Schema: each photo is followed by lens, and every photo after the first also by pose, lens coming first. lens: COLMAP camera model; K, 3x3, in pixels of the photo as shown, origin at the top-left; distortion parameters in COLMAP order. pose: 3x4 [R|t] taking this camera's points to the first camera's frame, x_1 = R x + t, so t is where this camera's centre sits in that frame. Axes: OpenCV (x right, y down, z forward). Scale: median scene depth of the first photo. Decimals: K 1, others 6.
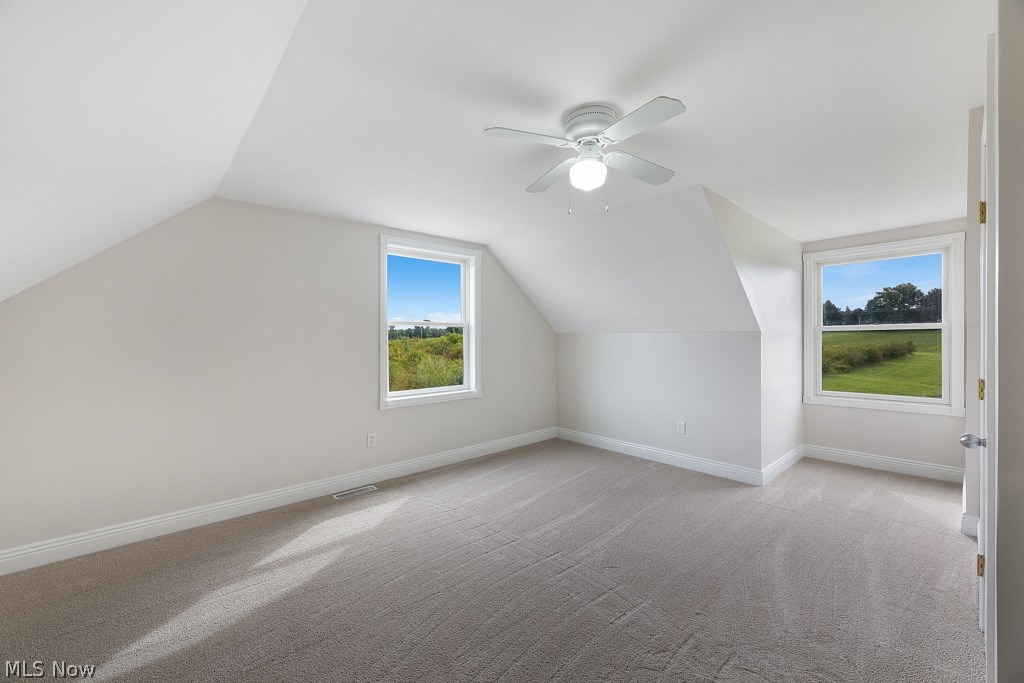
lens RADIAL K [[397.9, 0, 512.0], [0, 397.9, 341.5], [0, 0, 1]] dist [0.000294, 0.000029]
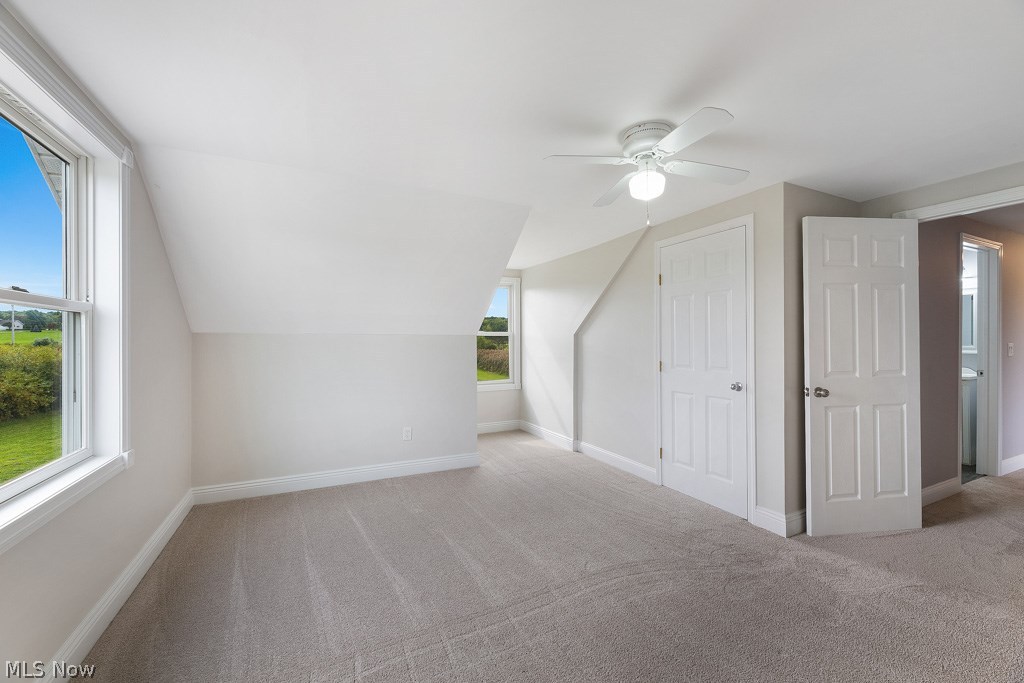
lens RADIAL K [[412.0, 0, 512.0], [0, 412.0, 341.5], [0, 0, 1]] dist [-0.000386, -0.000048]
pose [[0.265722, 0.002464, 0.964047, -0.467273], [0.001826, 0.999994, -0.003059, -0.003001], [-0.964048, 0.002573, 0.265716, 0.495555]]
